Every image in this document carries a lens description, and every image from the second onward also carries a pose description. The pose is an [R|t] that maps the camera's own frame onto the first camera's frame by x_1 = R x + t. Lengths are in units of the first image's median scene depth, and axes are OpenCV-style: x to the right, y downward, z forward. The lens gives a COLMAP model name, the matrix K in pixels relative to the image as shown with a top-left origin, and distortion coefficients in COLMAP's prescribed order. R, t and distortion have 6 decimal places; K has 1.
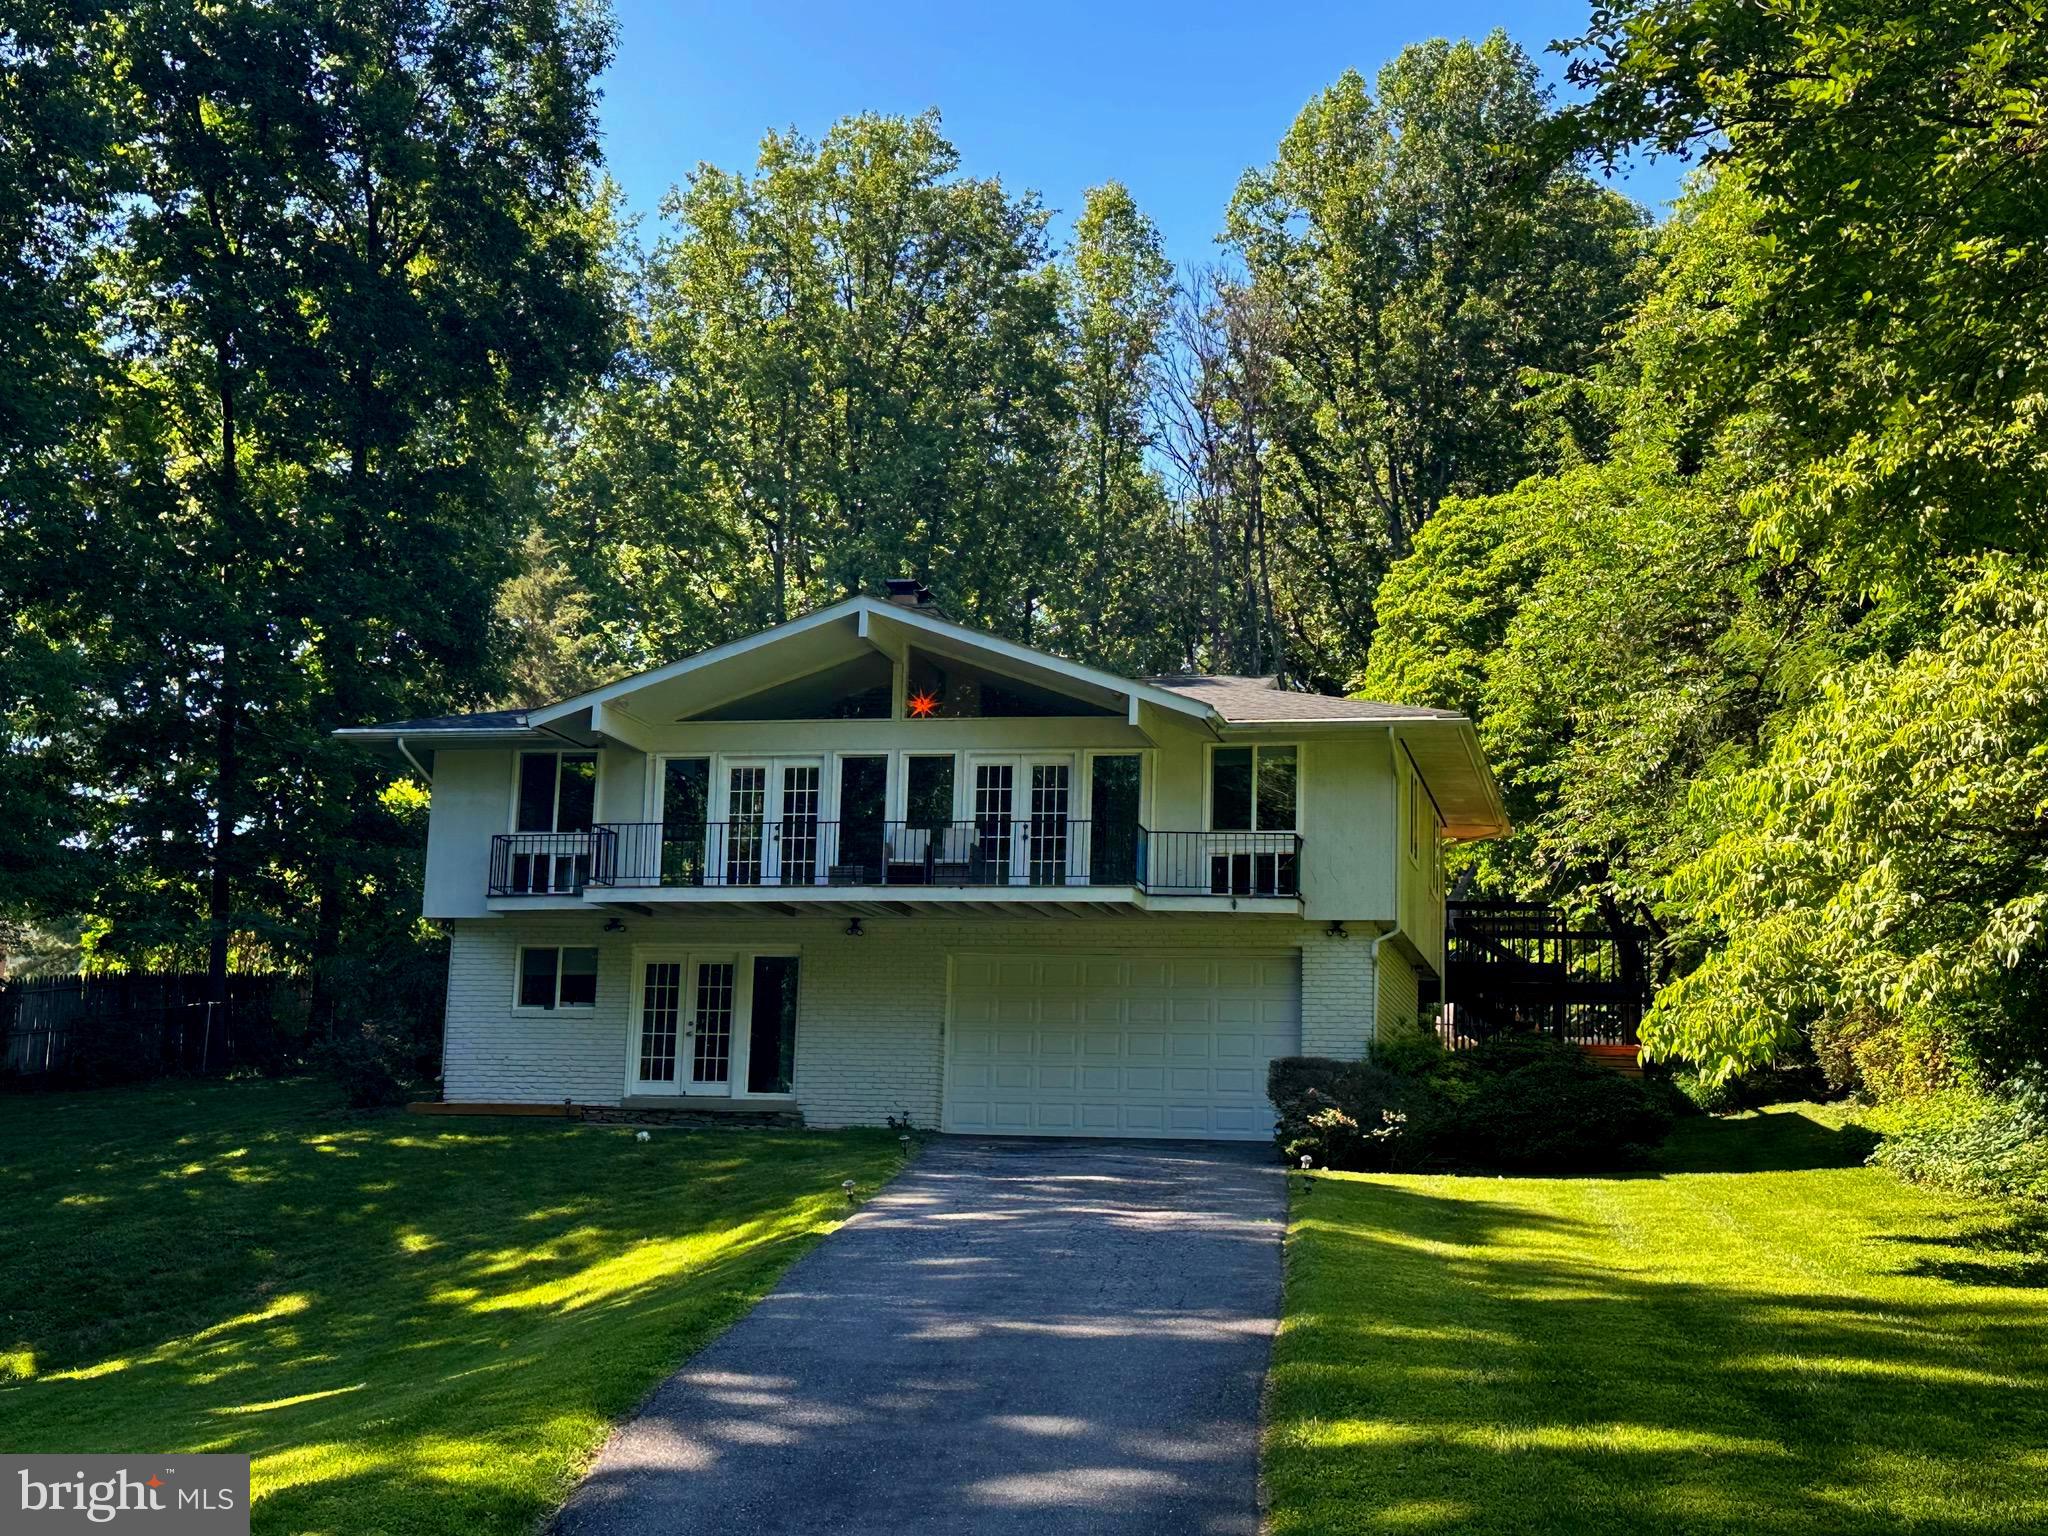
lens RADIAL K [[2631.1, 0, 1024.0], [0, 2631.1, 768.0], [0, 0, 1]] dist [0.014835, 0.005561]
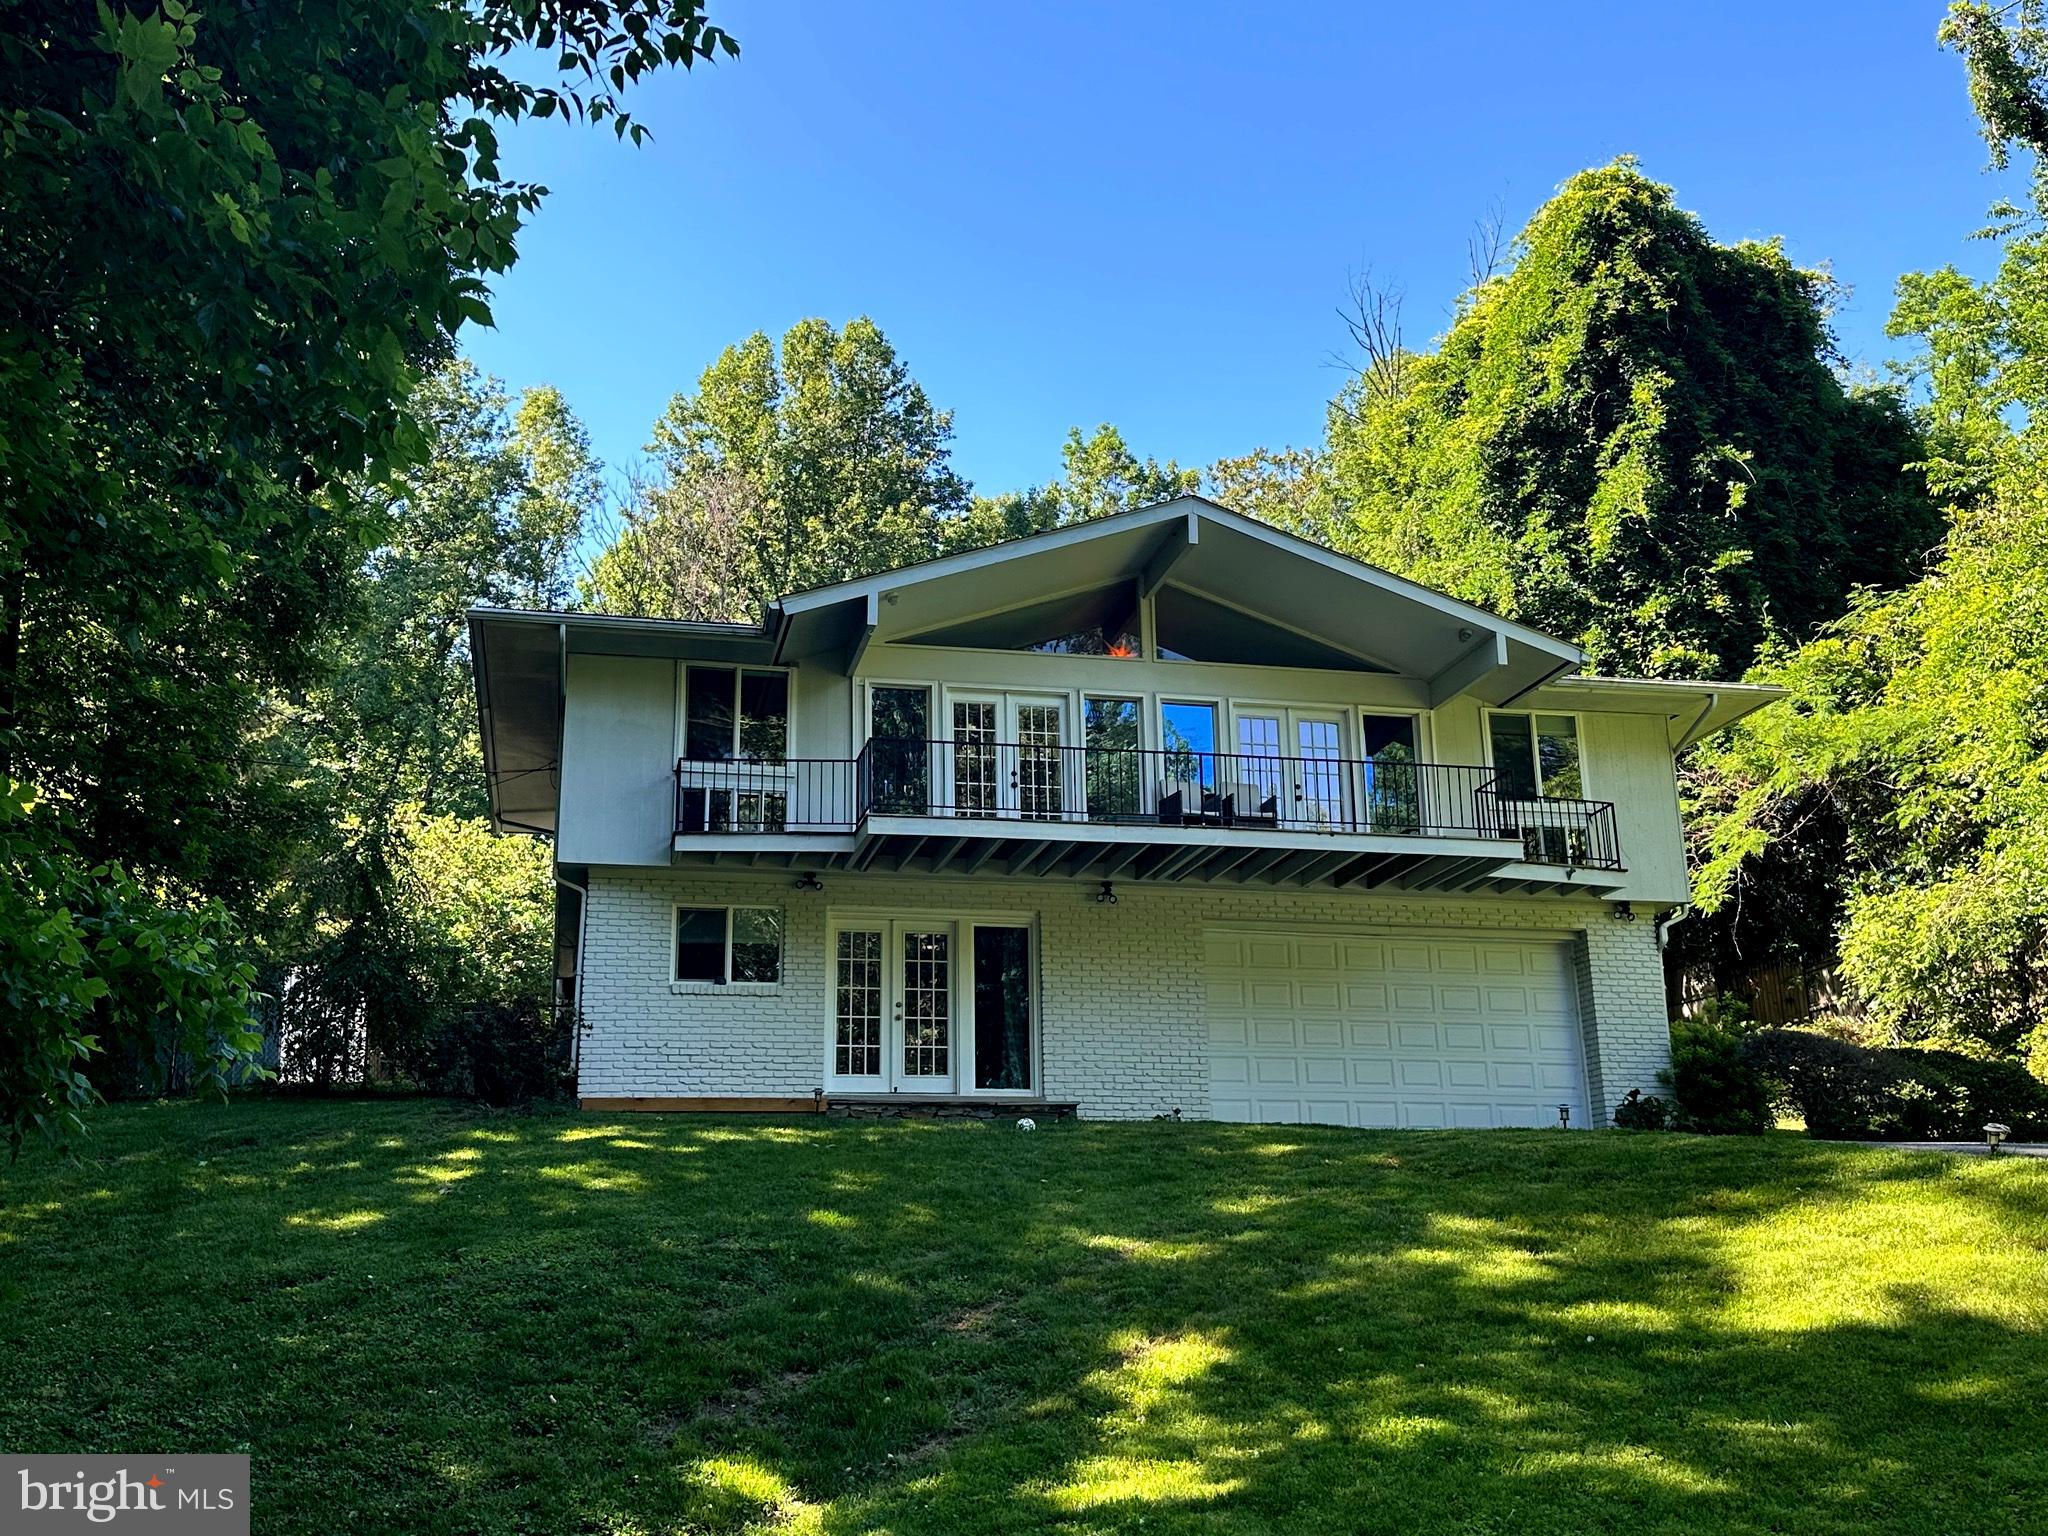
lens RADIAL K [[1937.7, 0, 1024.0], [0, 1937.7, 768.0], [0, 0, 1]] dist [0.173202, -0.358289]
pose [[0.907897, 0.073956, 0.412618, -0.346873], [-0.031243, 0.993515, -0.109327, 0.088793], [-0.418027, 0.086366, 0.904320, 0.428564]]
